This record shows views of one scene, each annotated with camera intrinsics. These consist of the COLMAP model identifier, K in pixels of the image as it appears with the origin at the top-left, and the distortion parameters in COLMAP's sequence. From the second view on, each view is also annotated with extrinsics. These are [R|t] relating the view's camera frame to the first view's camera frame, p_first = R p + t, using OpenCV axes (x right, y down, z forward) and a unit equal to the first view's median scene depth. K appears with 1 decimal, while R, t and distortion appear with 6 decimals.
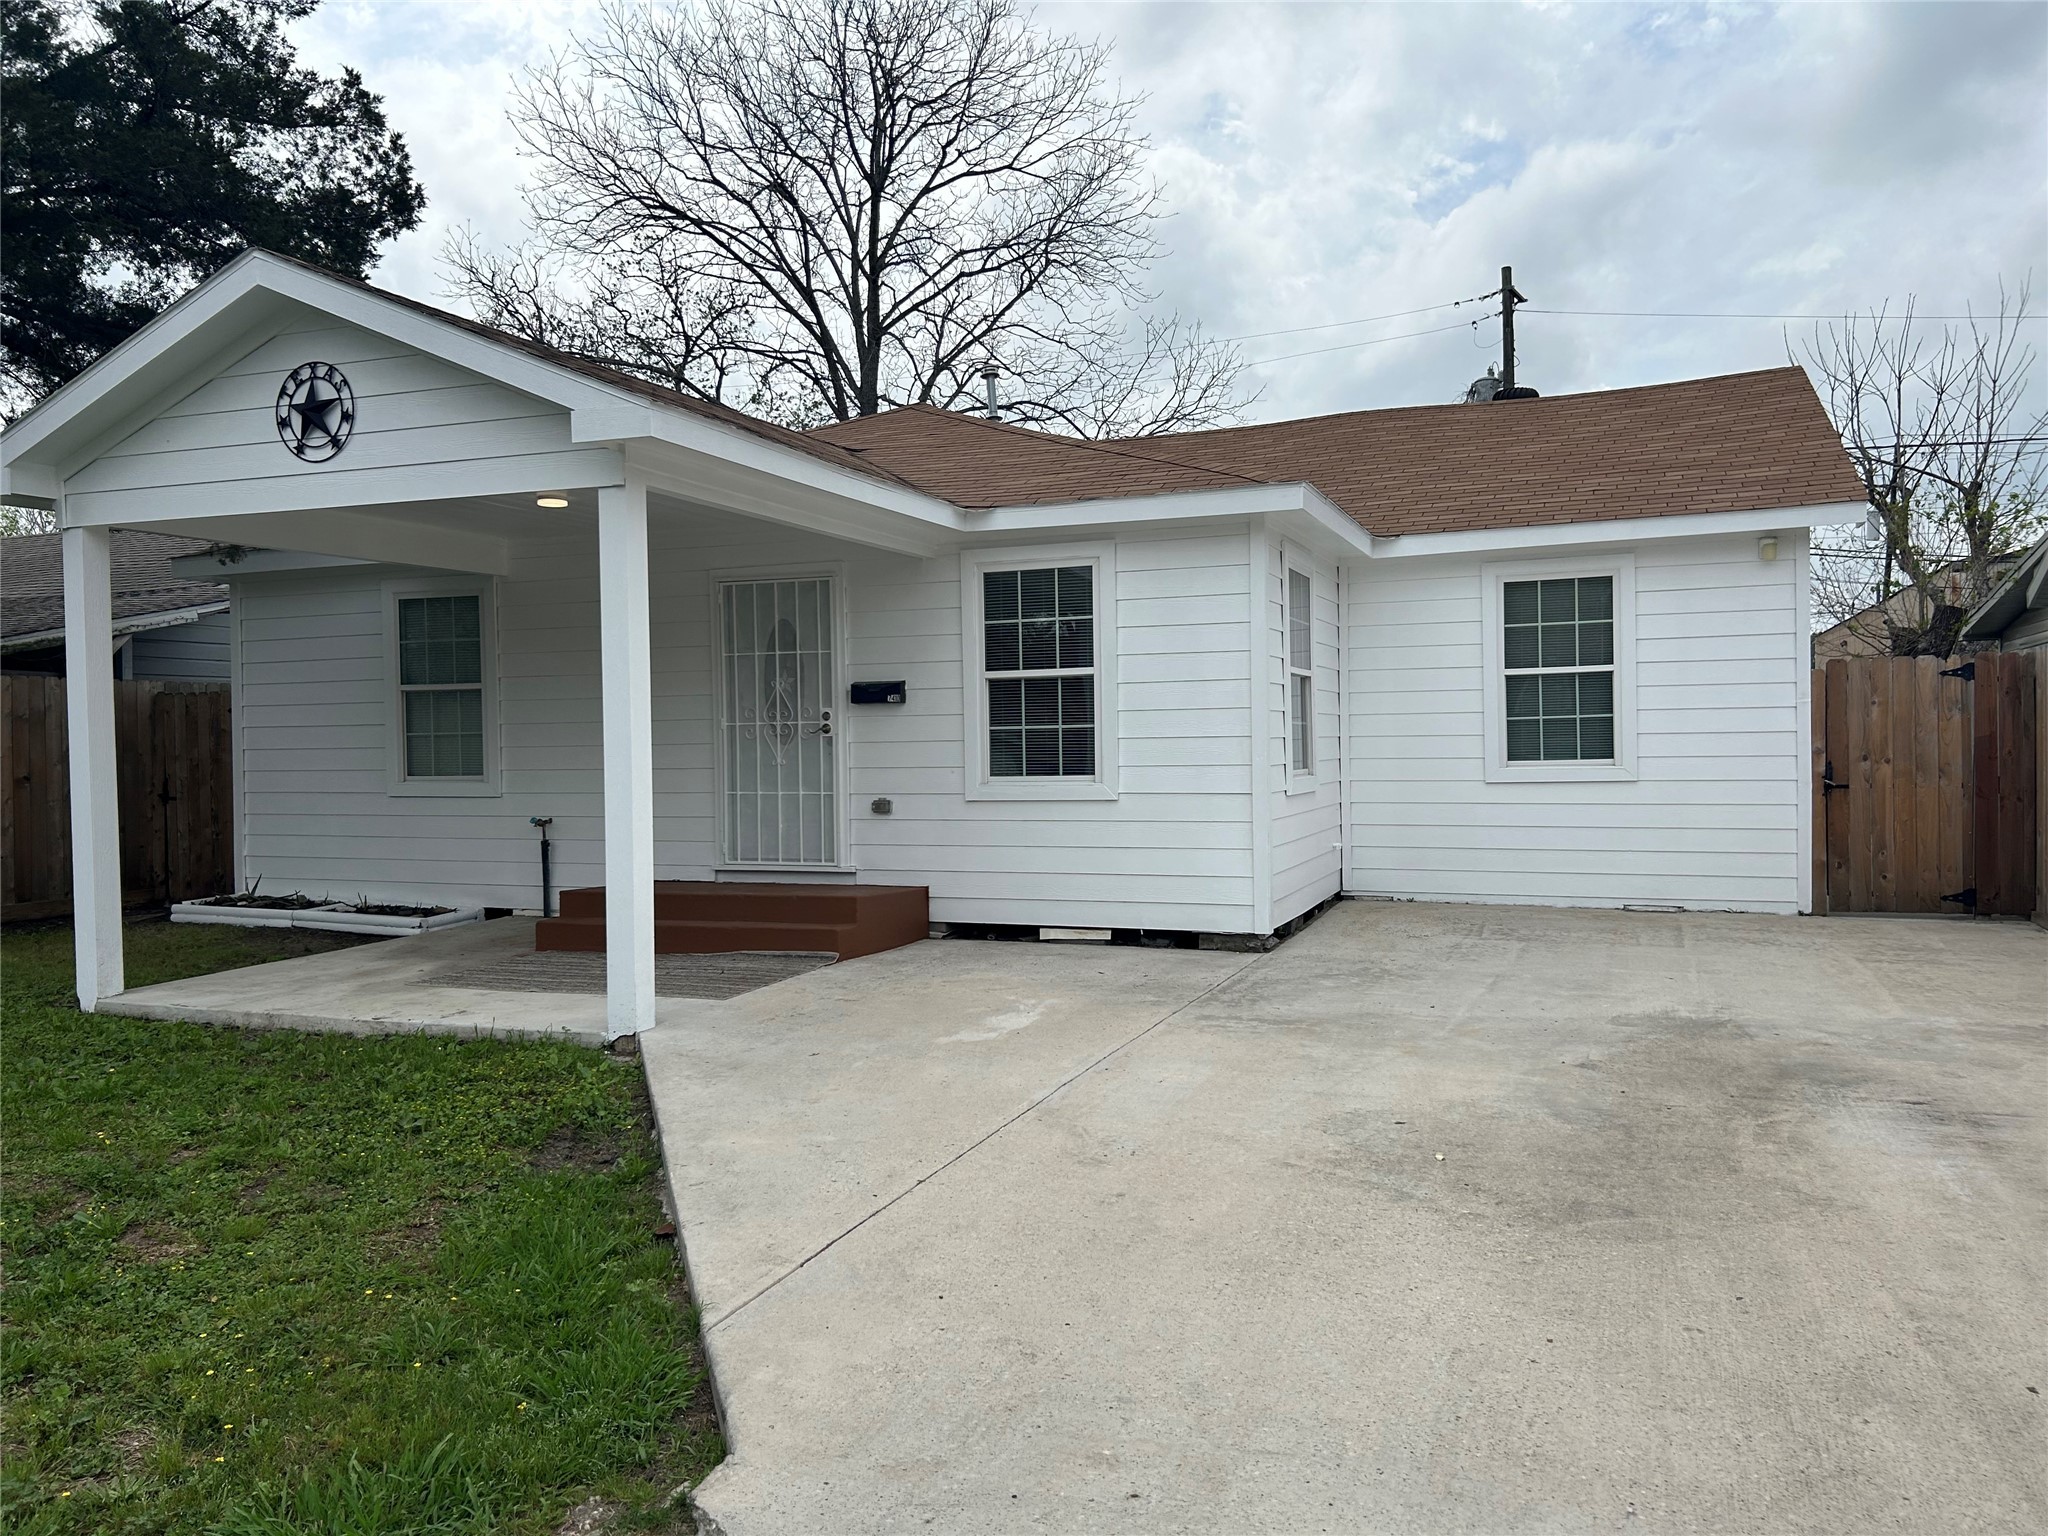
lens RADIAL K [[1543.8, 0, 1036.0], [0, 1543.8, 771.5], [0, 0, 1]] dist [0.059325, -0.069946]
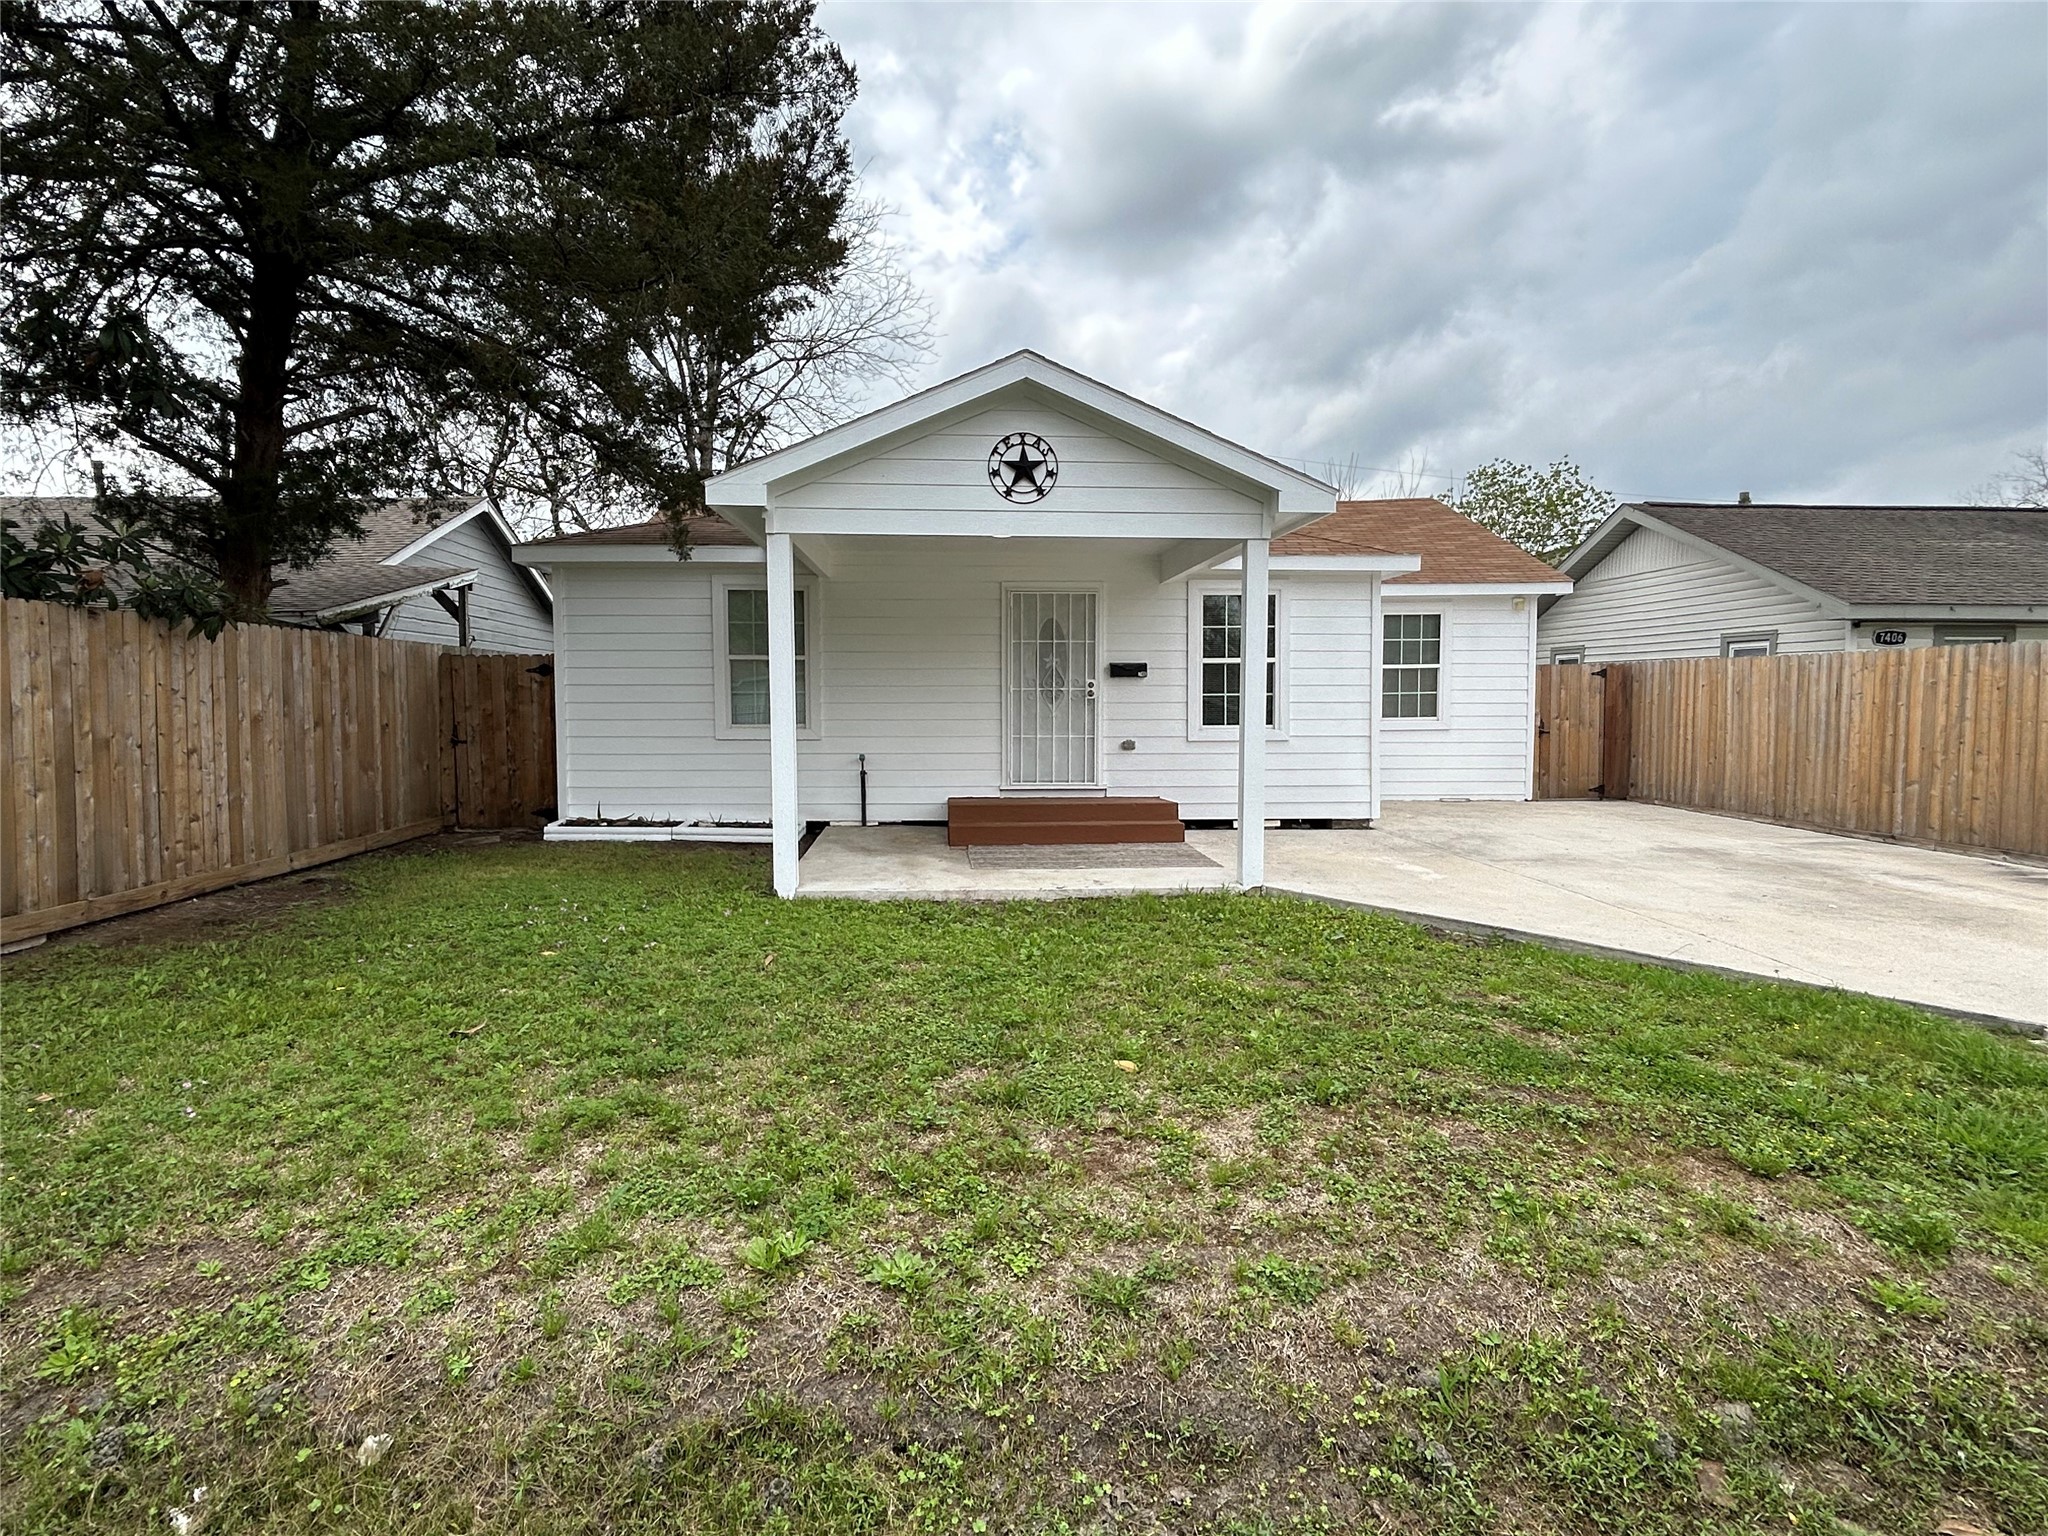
lens RADIAL K [[1108.1, 0, 1002.6], [0, 1108.1, 778.3], [0, 0, 1]] dist [-0.001368, 0.000344]
pose [[0.912125, -0.016098, 0.409596, -0.660922], [-0.003400, 0.998897, 0.046830, 0.004571], [-0.409898, -0.044108, 0.911064, 0.051251]]
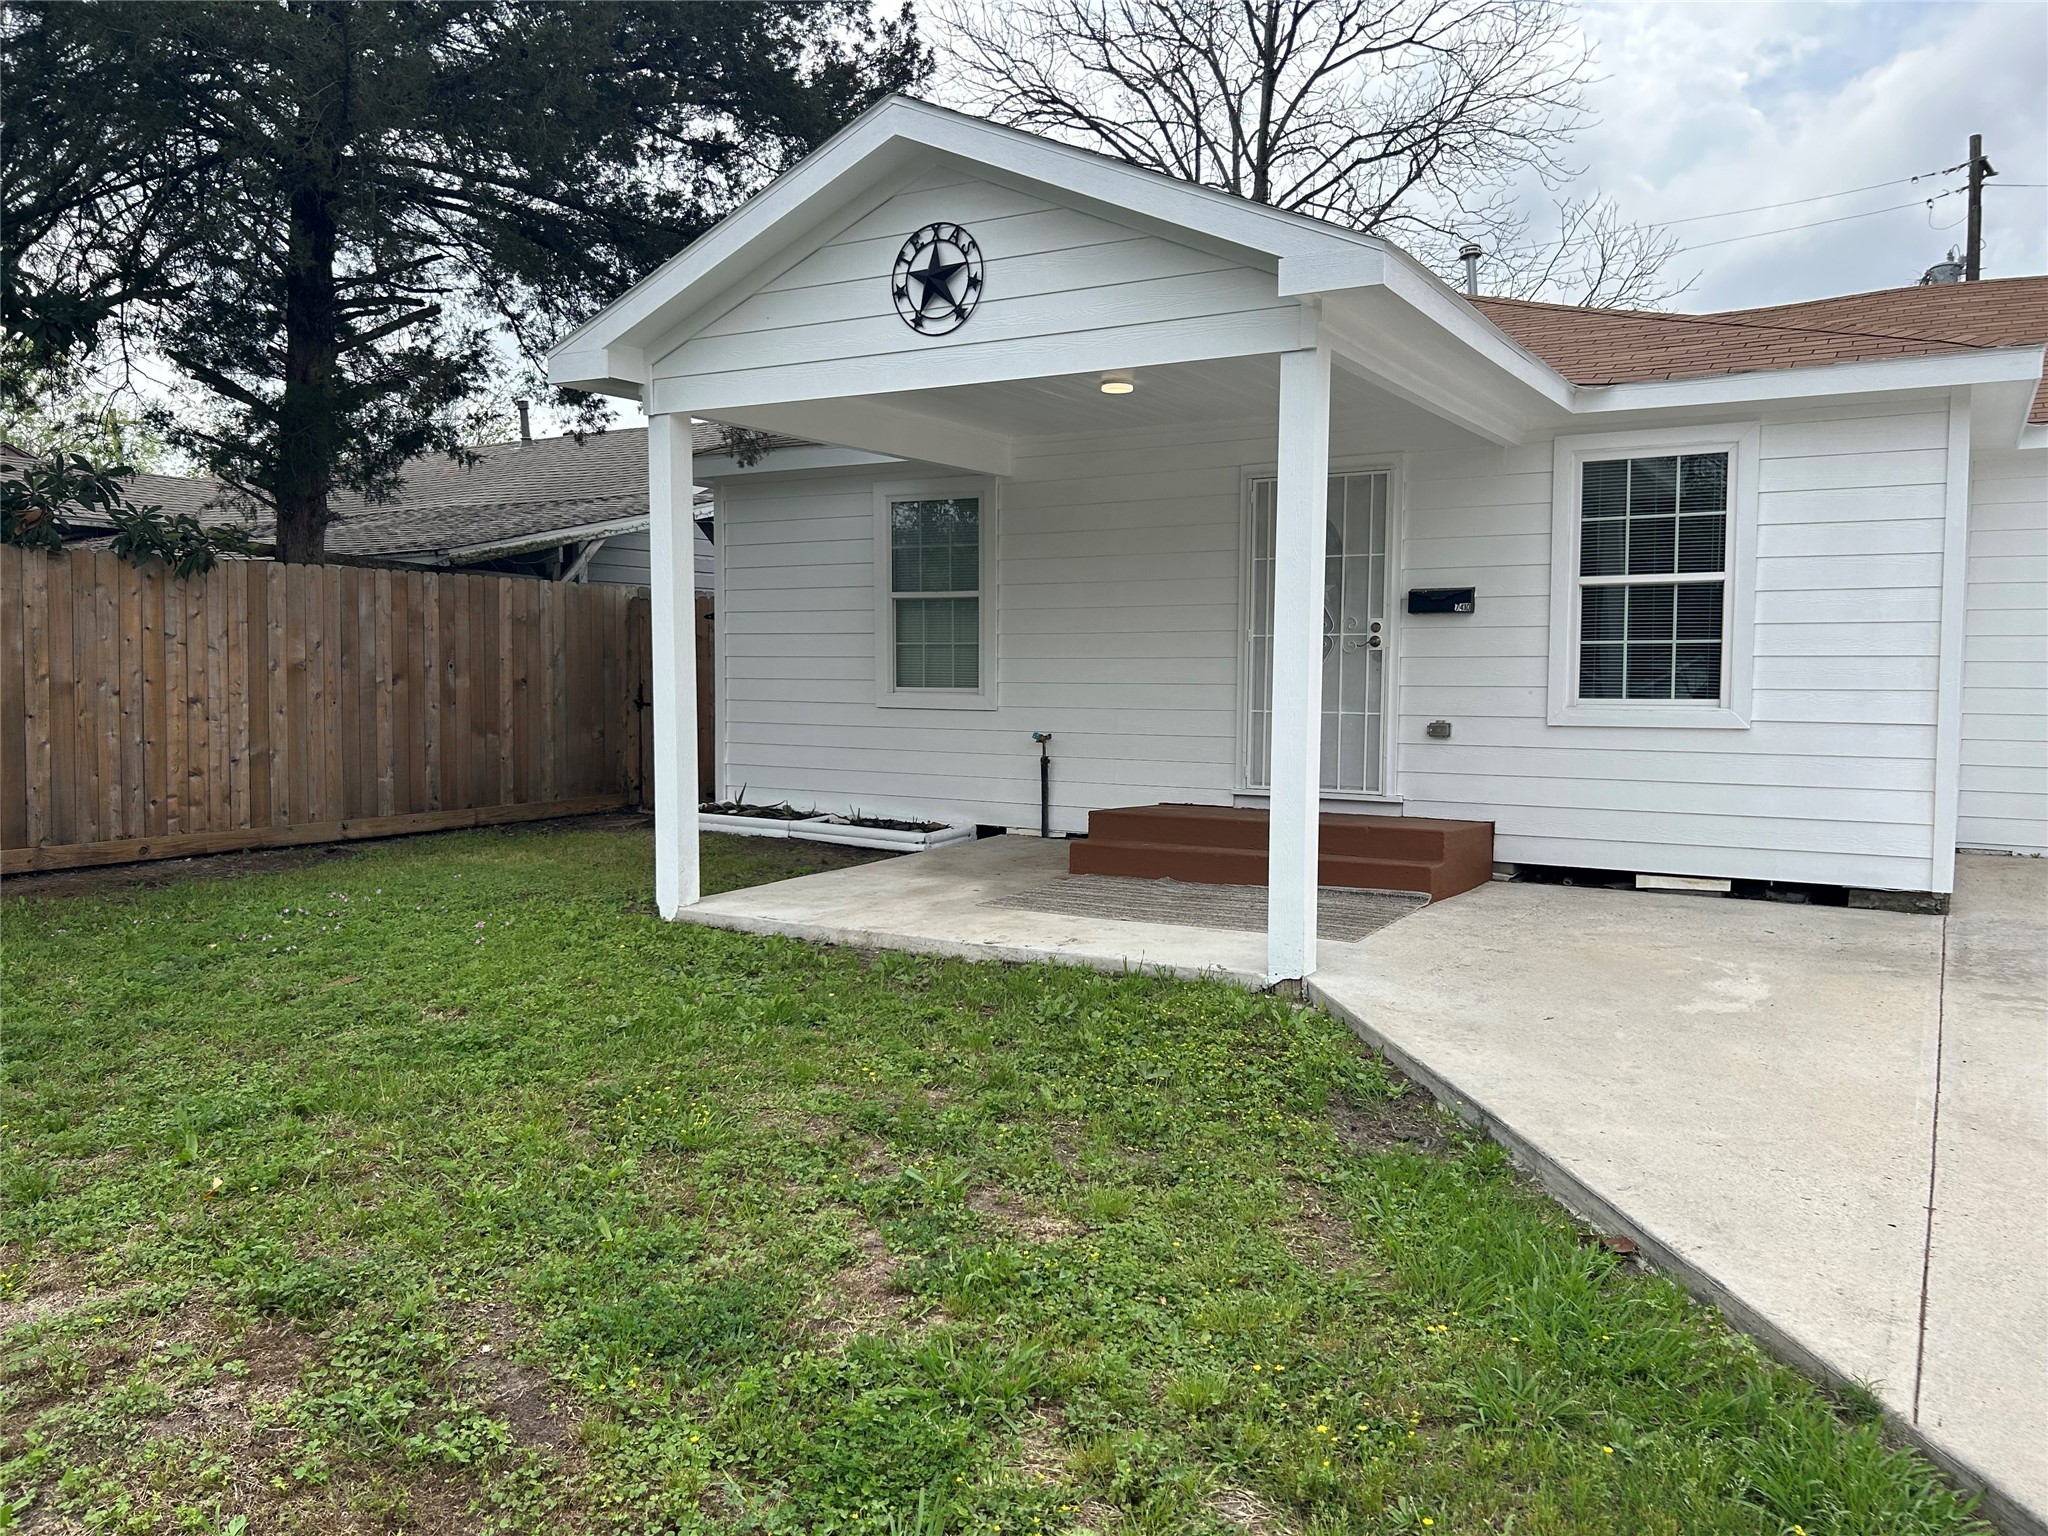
lens RADIAL K [[1543.8, 0, 1018.4], [0, 1543.8, 775.1], [0, 0, 1]] dist [0.059325, -0.069946]
pose [[0.984516, 0.030516, -0.172619, -0.183619], [-0.022058, 0.998470, 0.050707, 0.008603], [0.173903, -0.046114, 0.983683, 0.075832]]
